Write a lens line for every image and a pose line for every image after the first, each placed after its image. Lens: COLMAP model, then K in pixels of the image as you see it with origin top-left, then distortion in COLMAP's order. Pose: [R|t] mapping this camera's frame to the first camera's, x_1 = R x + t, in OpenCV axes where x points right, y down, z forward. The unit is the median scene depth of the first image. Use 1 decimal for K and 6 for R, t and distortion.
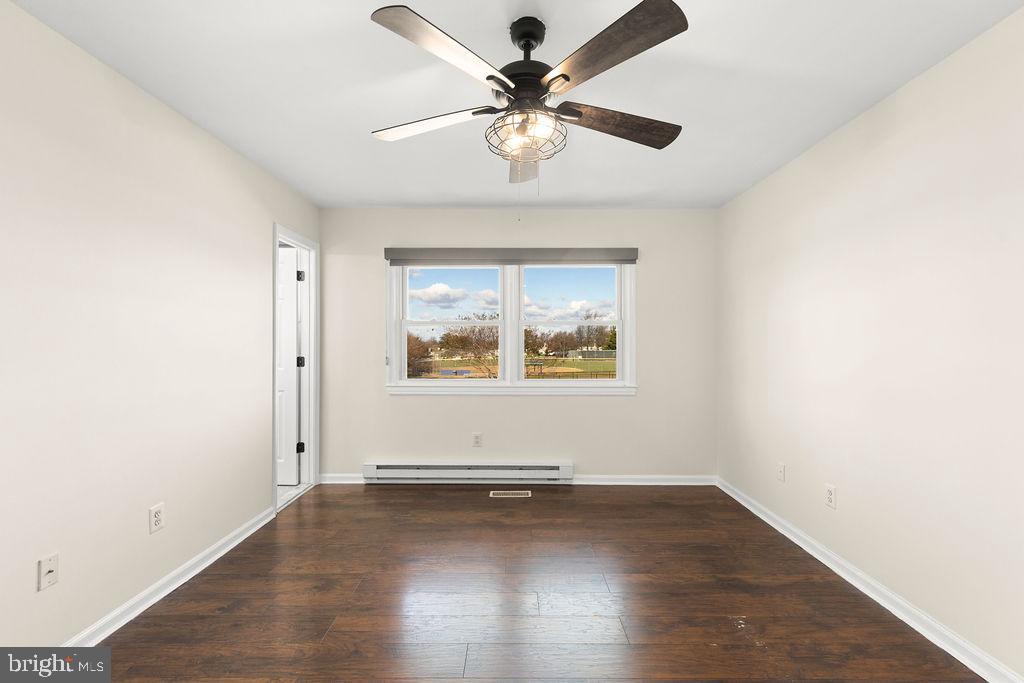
lens RADIAL K [[461.3, 0, 514.5], [0, 461.3, 342.5], [0, 0, 1]] dist [0.012024, -0.001854]
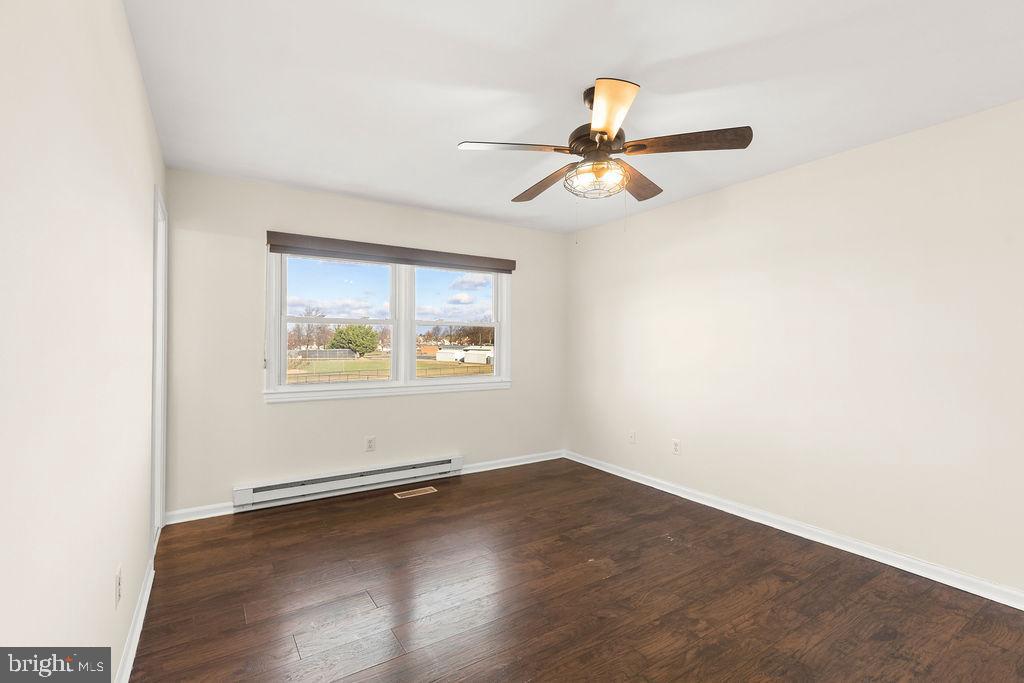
lens RADIAL K [[461.3, 0, 524.2], [0, 461.3, 338.1], [0, 0, 1]] dist [0.012024, -0.001854]
pose [[0.833028, 0.007438, 0.553181, -0.358443], [-0.003149, 0.999957, -0.008703, -0.000911], [-0.553222, 0.005508, 0.833015, 0.026774]]
